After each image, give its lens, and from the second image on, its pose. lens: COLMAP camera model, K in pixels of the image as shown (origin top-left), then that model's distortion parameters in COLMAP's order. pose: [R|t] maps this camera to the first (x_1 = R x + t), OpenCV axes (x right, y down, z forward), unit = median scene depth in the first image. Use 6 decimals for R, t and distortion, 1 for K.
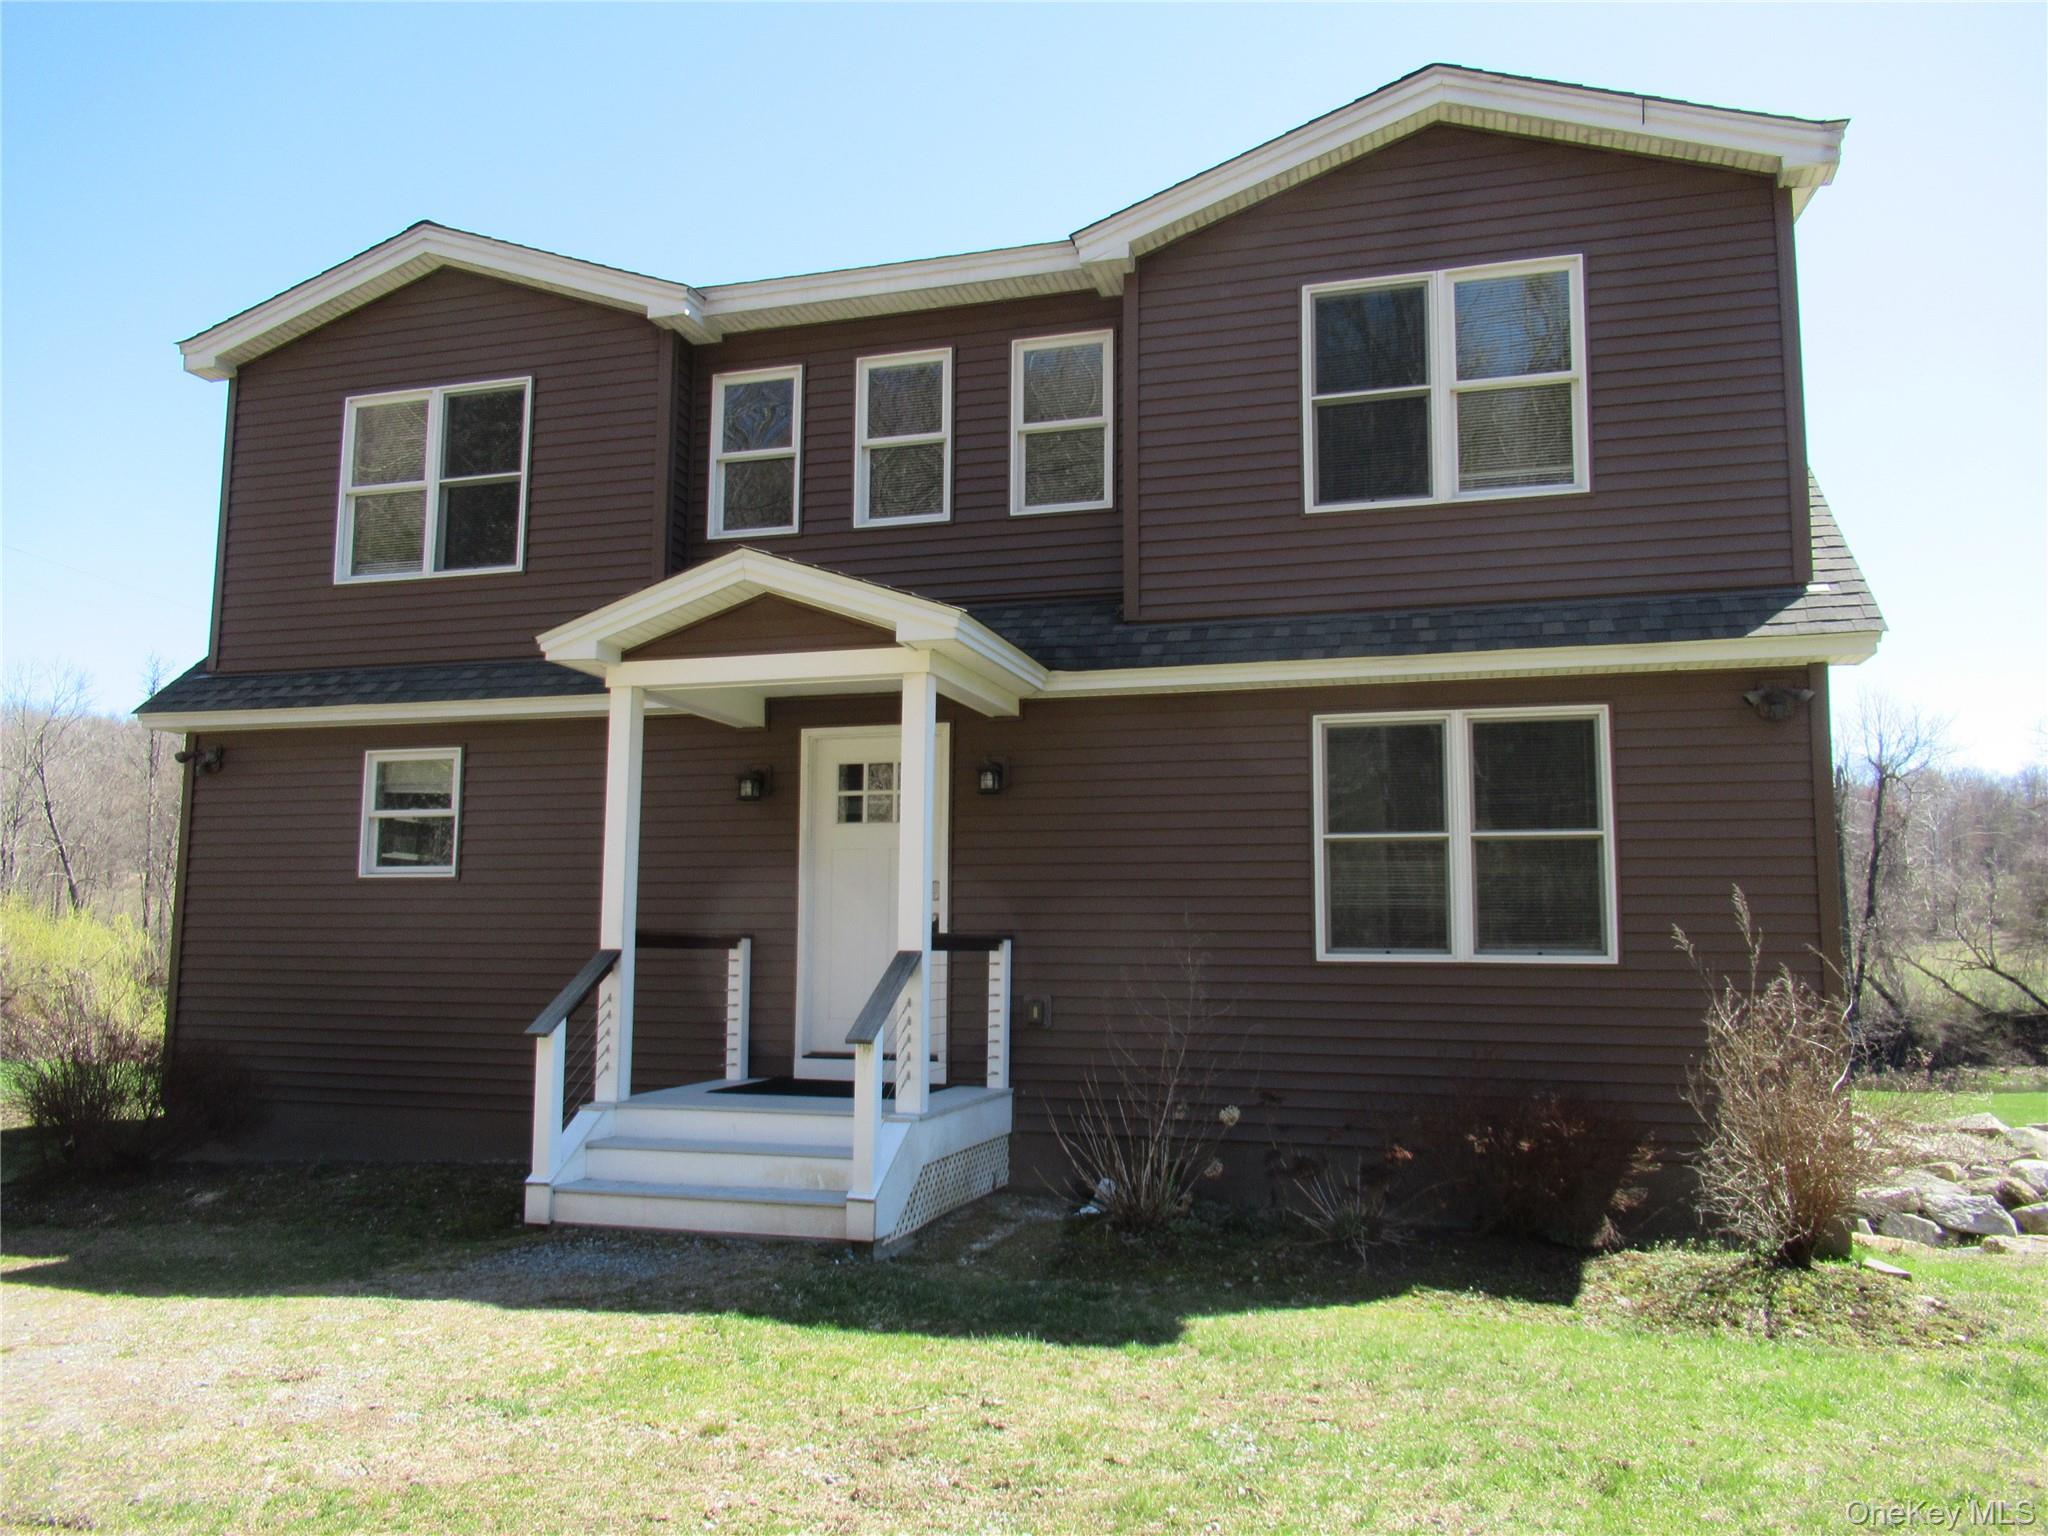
lens RADIAL K [[1527.1, 0, 1024.0], [0, 1527.1, 768.0], [0, 0, 1]] dist [0.006163, 0.001719]
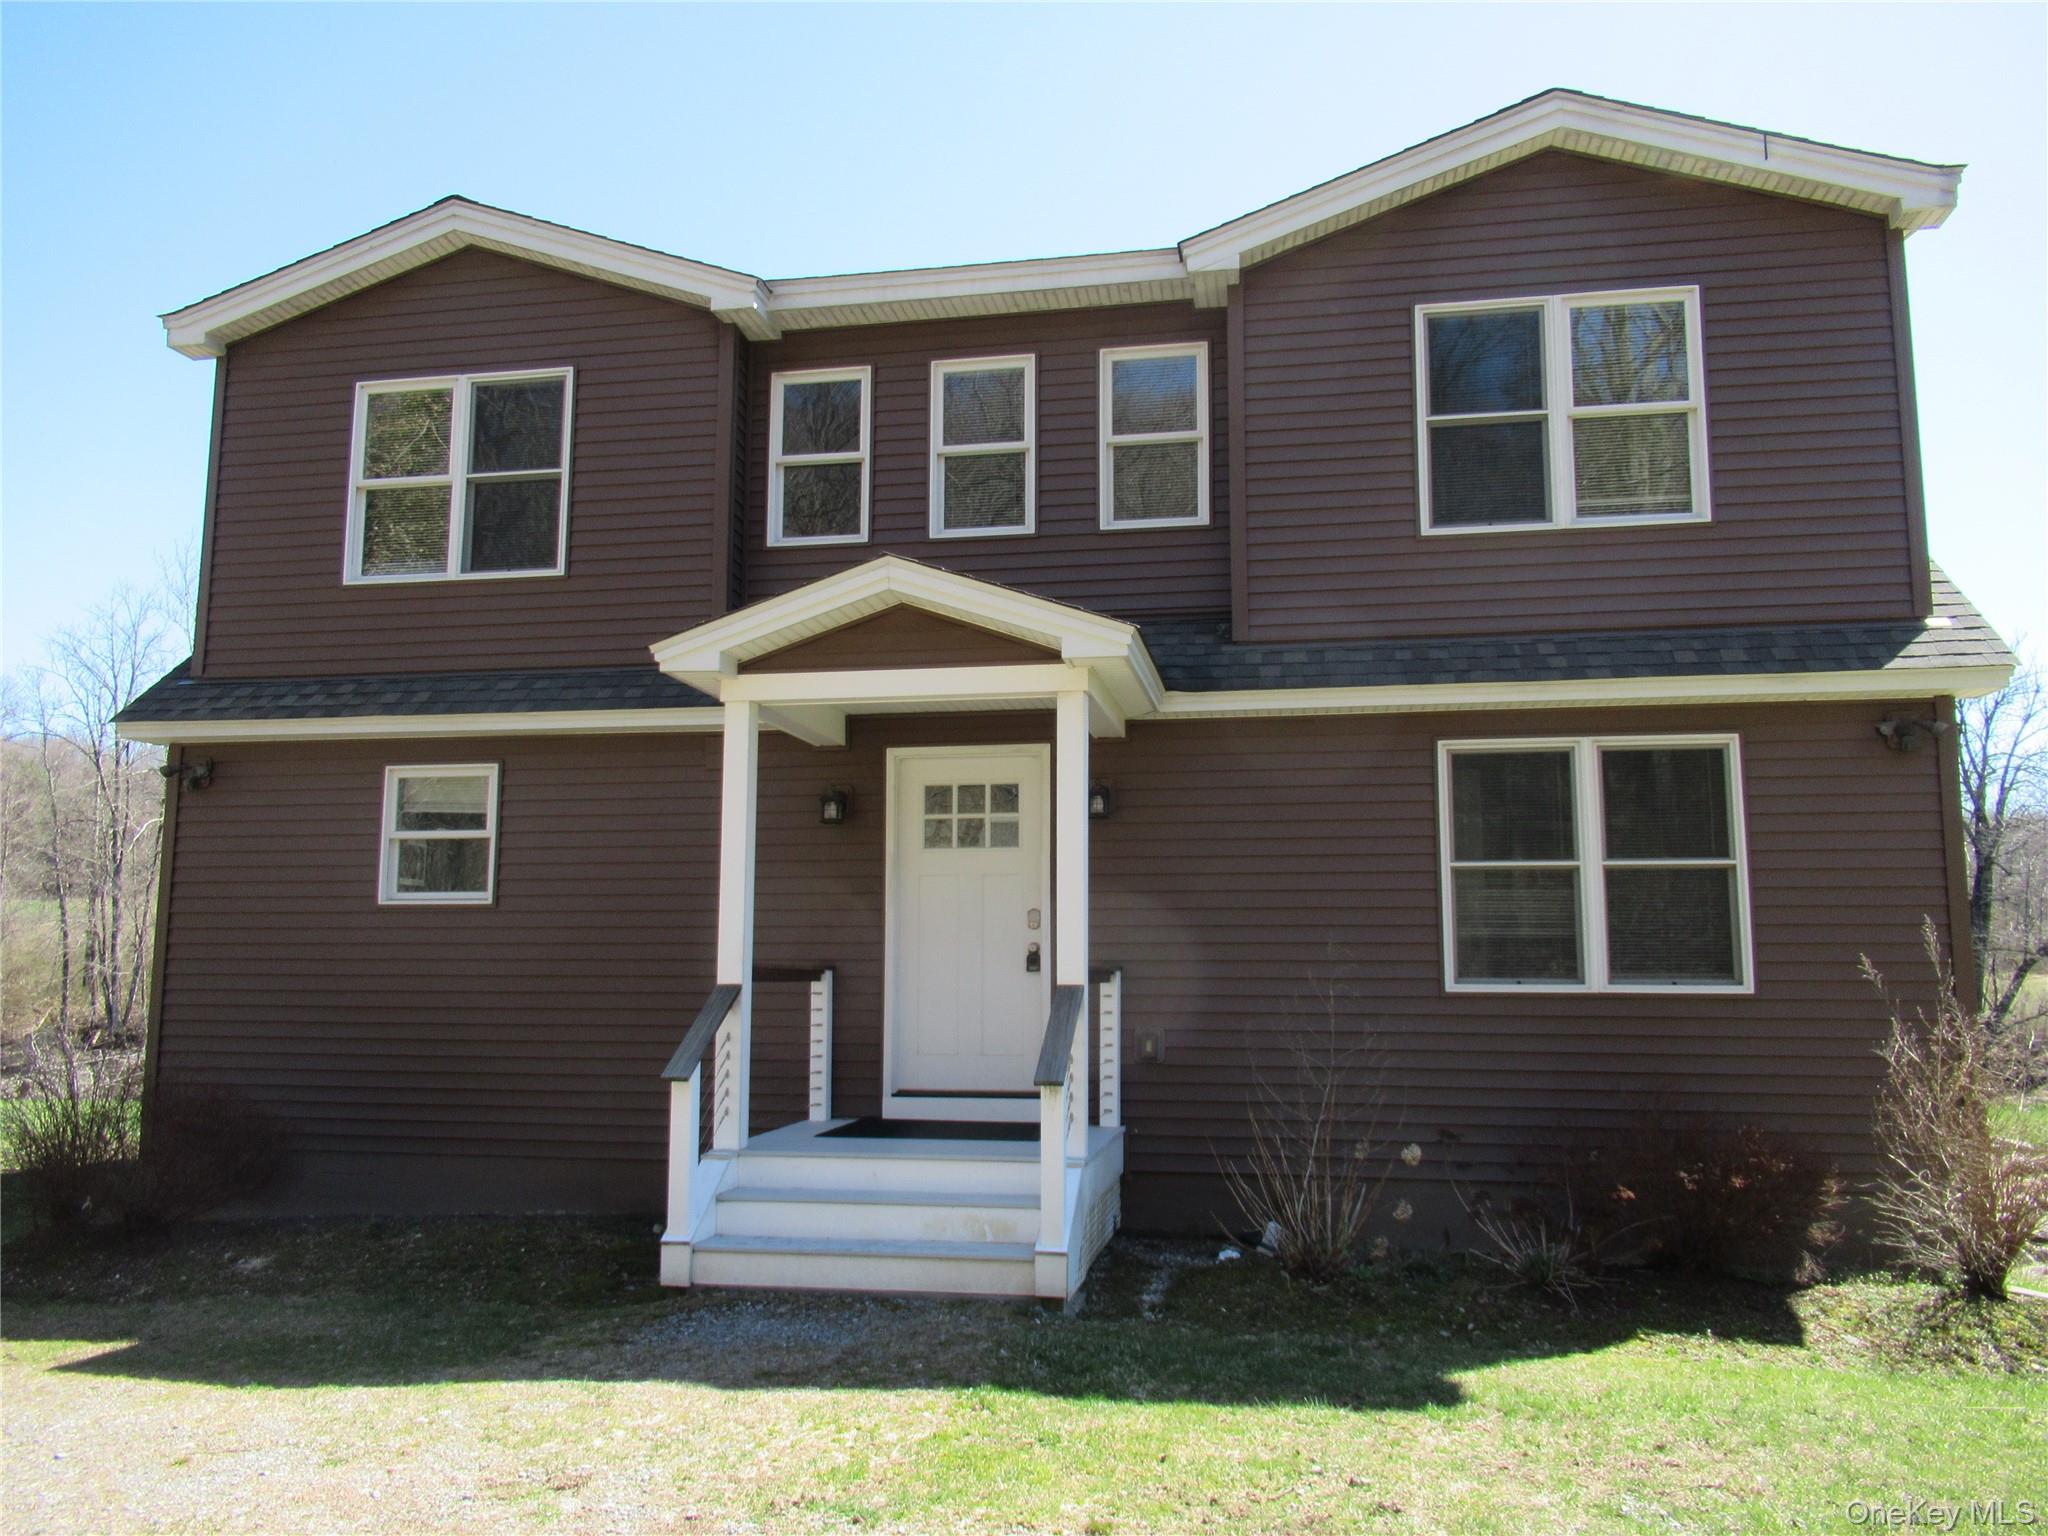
lens RADIAL K [[1527.1, 0, 1024.0], [0, 1527.1, 768.0], [0, 0, 1]] dist [0.006163, 0.001719]
pose [[0.993730, 0.010200, 0.111339, -0.178966], [-0.008736, 0.999869, -0.013630, -0.001196], [-0.111463, 0.012572, 0.993689, 0.052756]]
